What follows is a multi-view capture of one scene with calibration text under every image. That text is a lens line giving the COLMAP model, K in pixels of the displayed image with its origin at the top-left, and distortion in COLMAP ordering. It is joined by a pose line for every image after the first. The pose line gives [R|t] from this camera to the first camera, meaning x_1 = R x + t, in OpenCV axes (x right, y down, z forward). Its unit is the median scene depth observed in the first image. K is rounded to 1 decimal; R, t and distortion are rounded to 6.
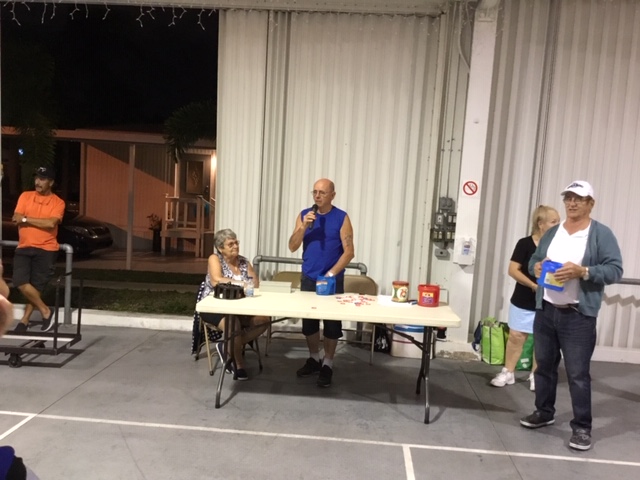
lens RADIAL K [[575.6, 0, 322.3], [0, 575.6, 242.2], [0, 0, 1]] dist [0.041514, -0.051350]
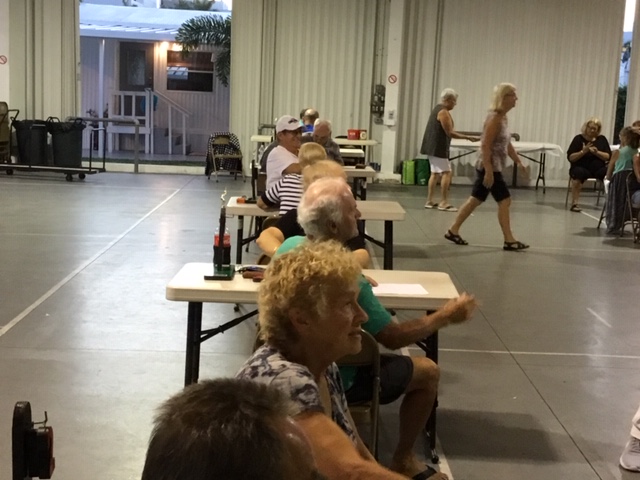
lens RADIAL K [[1121.9, 0, 319.8], [0, 1121.9, 237.5], [0, 0, 1]] dist [0.186637, 0.000000]
pose [[0.996239, -0.025800, 0.082716, -0.224592], [0.021655, 0.998483, 0.050621, 0.186140], [-0.083896, -0.048639, 0.995287, -2.148015]]
